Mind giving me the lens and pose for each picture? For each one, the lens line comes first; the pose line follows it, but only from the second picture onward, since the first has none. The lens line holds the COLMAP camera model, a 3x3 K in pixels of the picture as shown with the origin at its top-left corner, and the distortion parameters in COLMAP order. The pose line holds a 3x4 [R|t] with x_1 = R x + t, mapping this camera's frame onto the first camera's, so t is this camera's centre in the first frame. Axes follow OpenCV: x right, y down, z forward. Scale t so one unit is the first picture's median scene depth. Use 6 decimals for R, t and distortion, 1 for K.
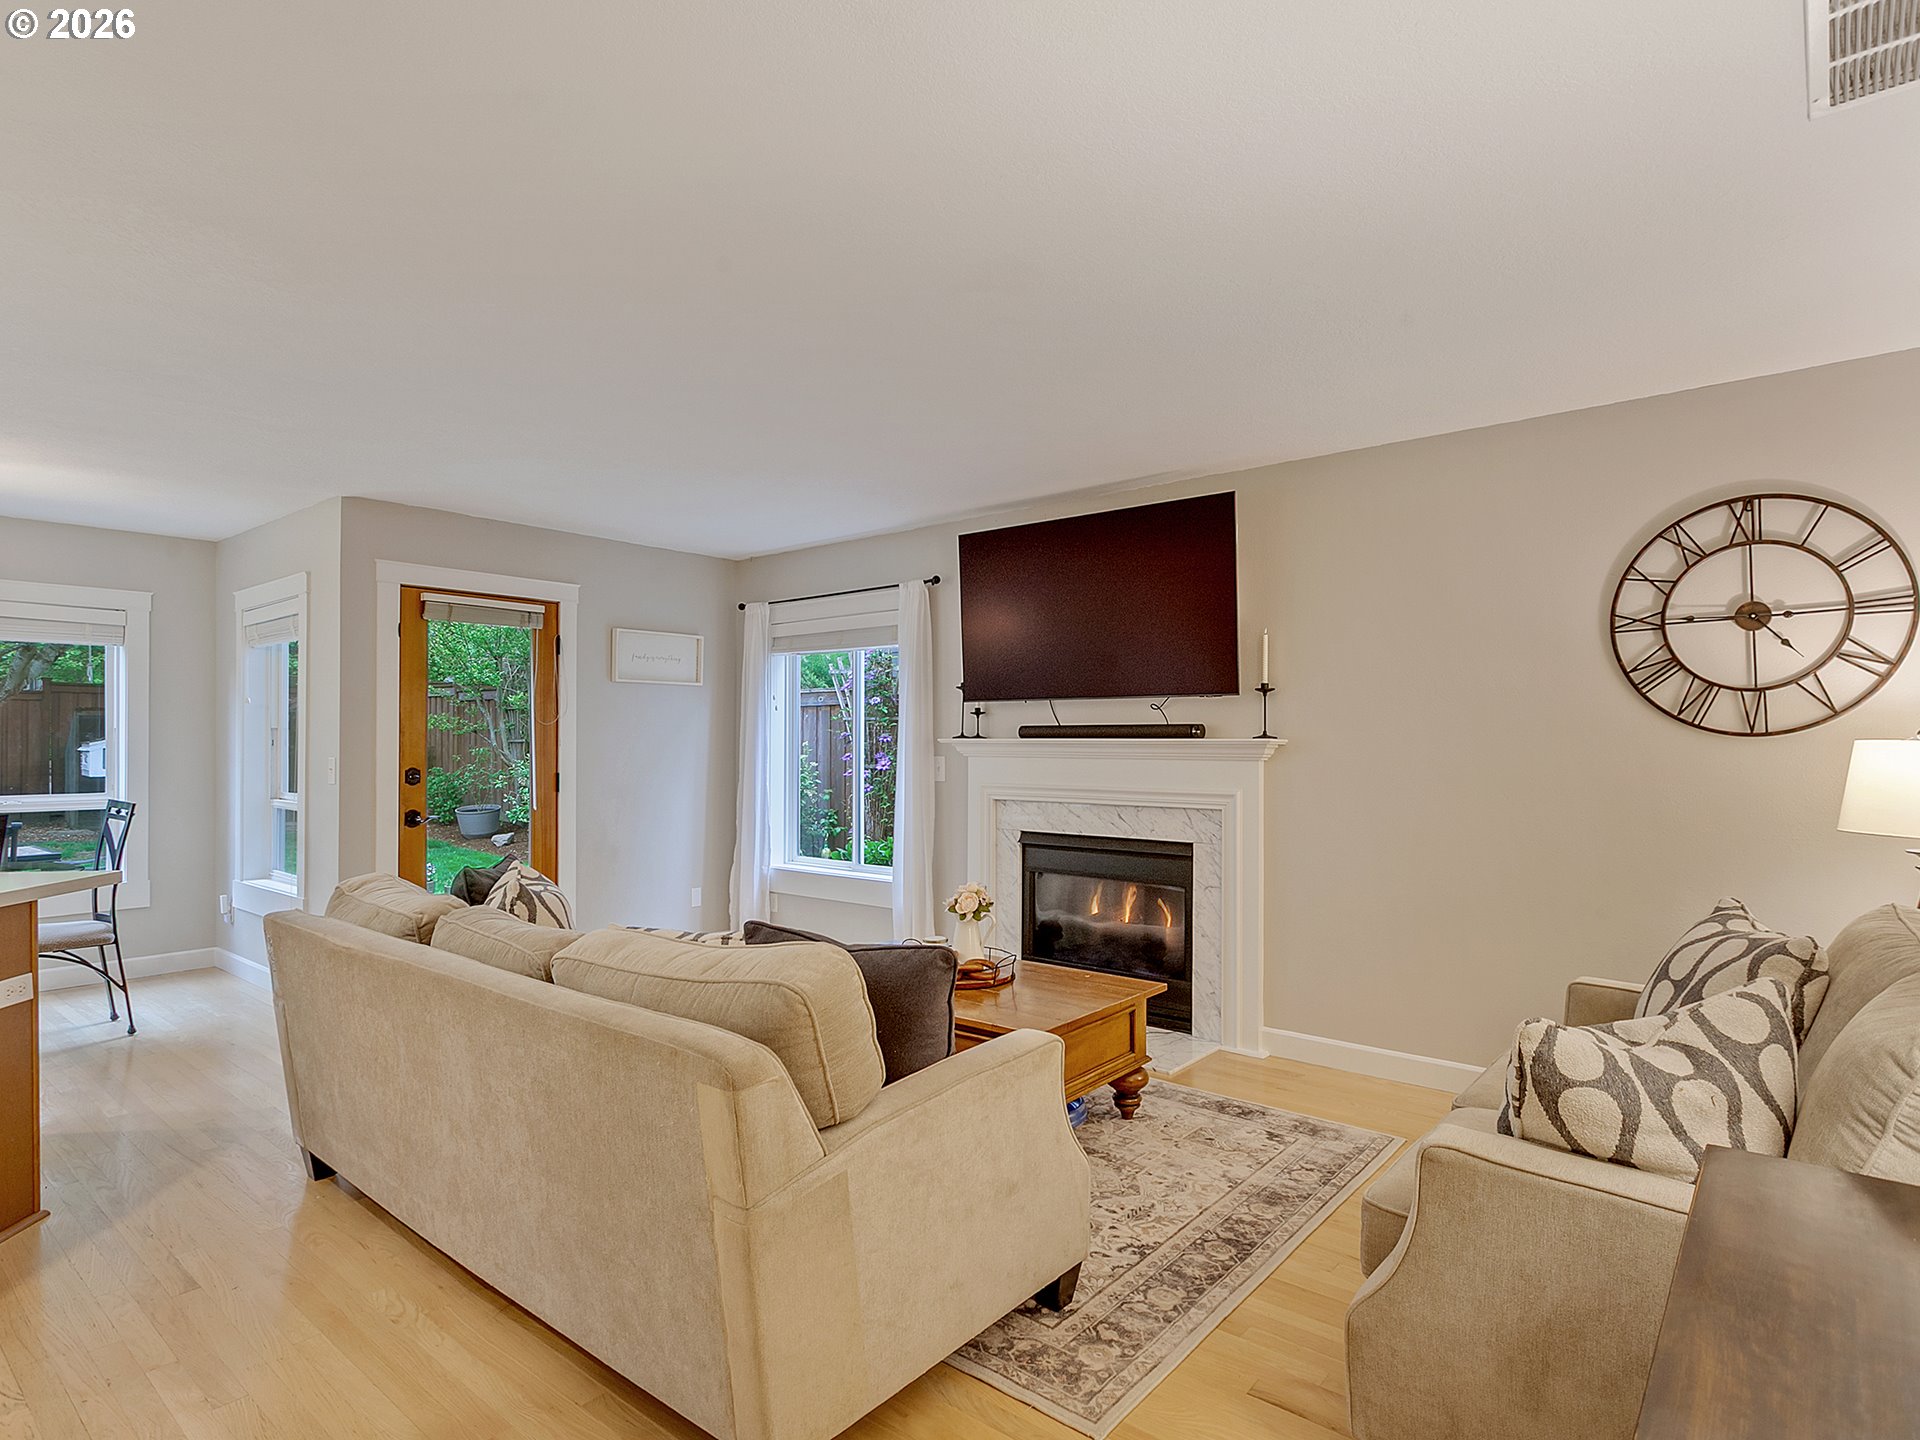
lens RADIAL K [[1045.7, 0, 960.0], [0, 1045.7, 720.0], [0, 0, 1]] dist [0.003144, 0.000916]
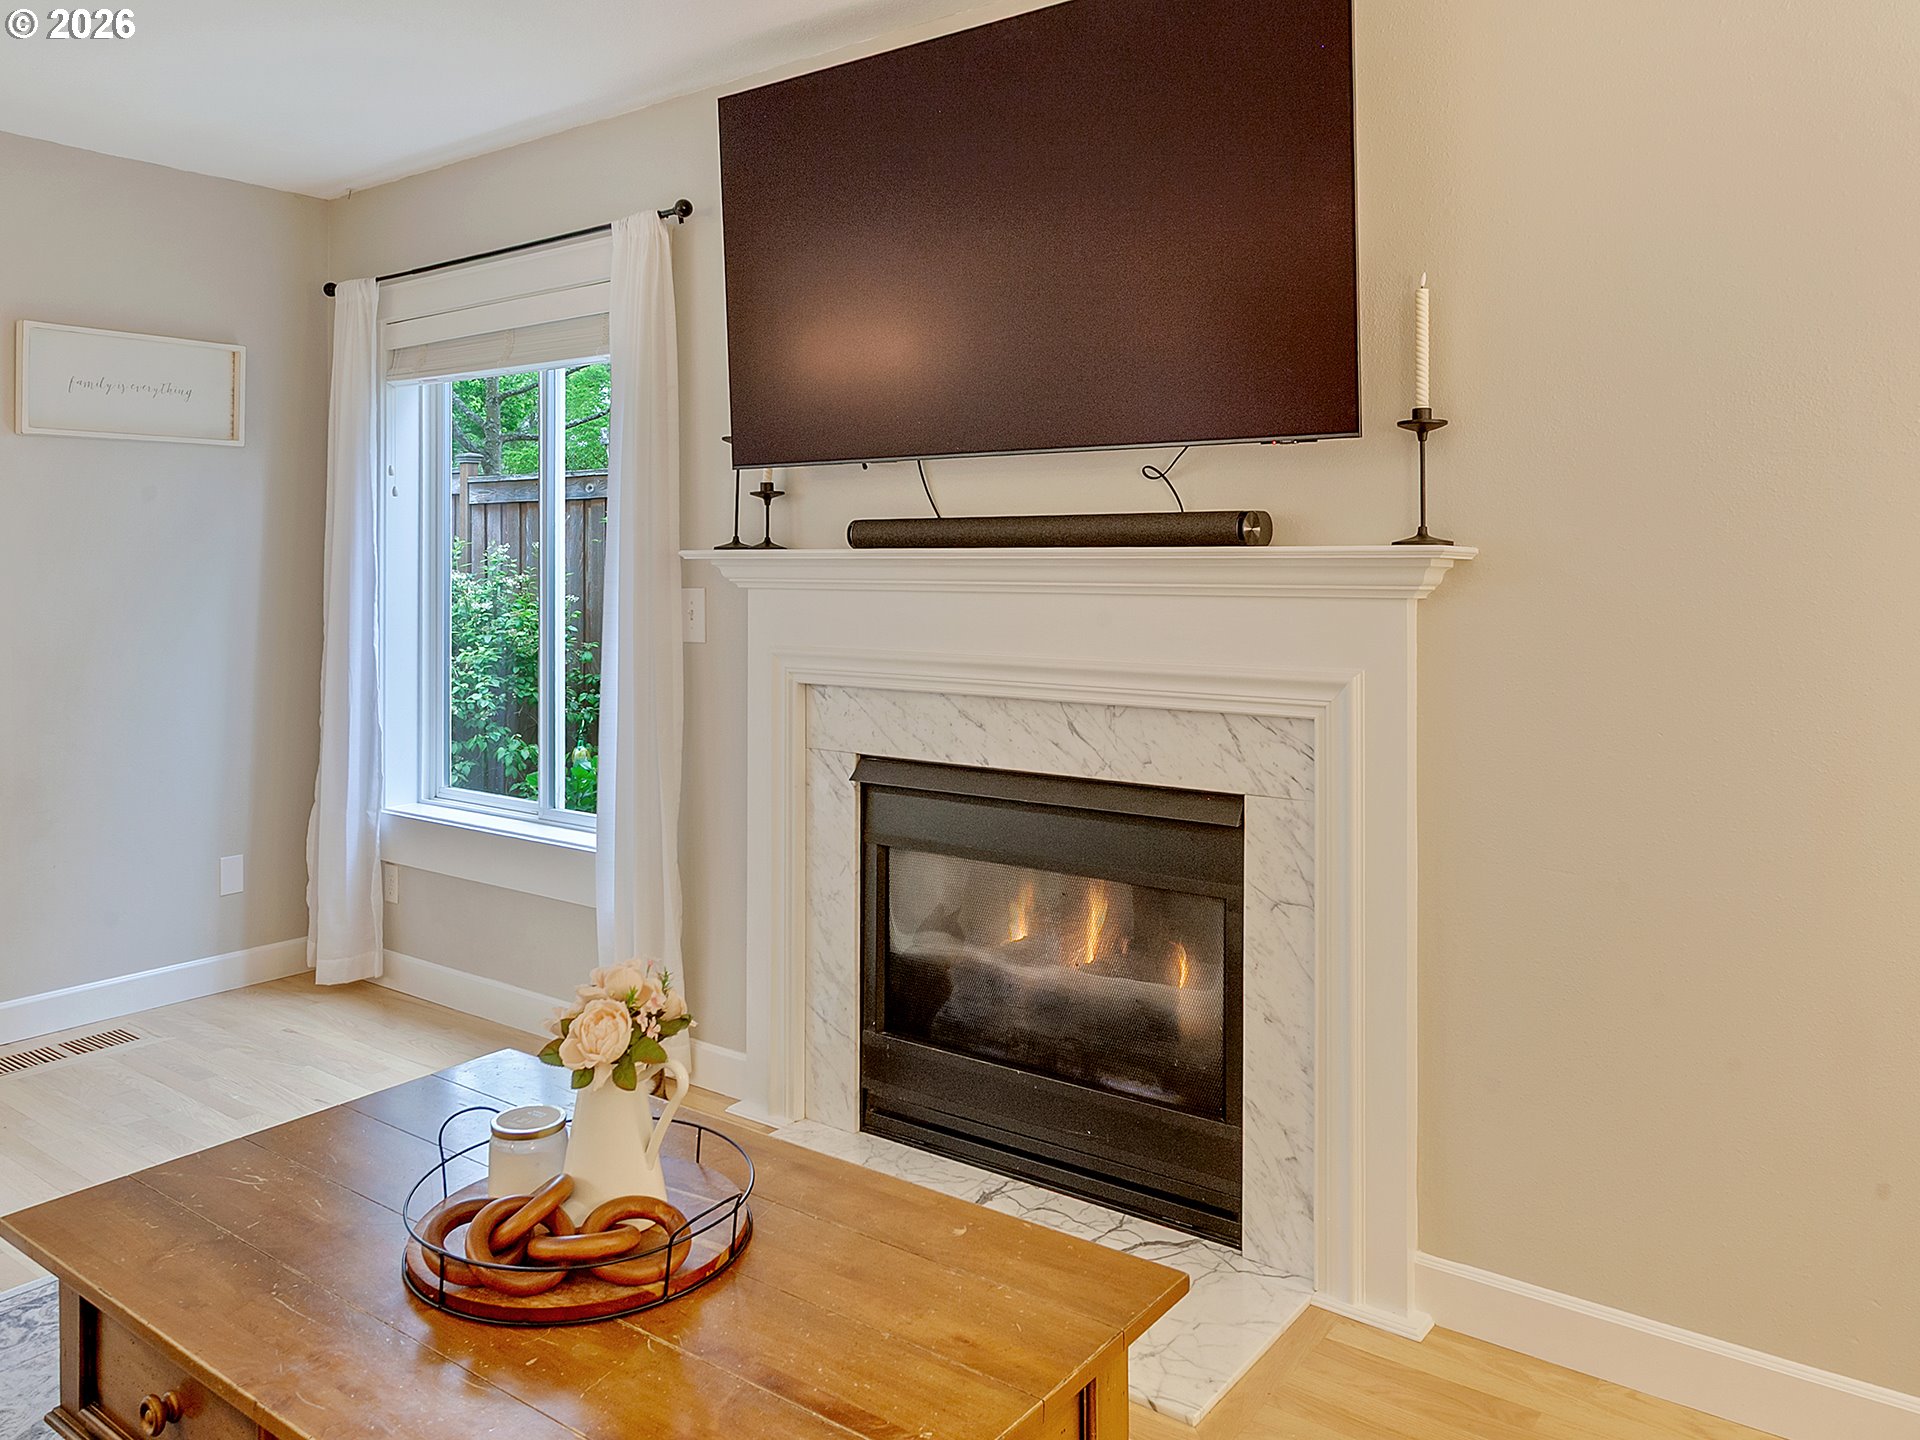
lens RADIAL K [[1412.4, 0, 950.9], [0, 1412.4, 552.7], [0, 0, 1]] dist [-0.006618, -0.001342]
pose [[0.999080, -0.006045, 0.042452, 0.076122], [0.005249, 0.999809, 0.018826, 0.008457], [-0.042557, -0.018586, 0.998921, 0.408476]]
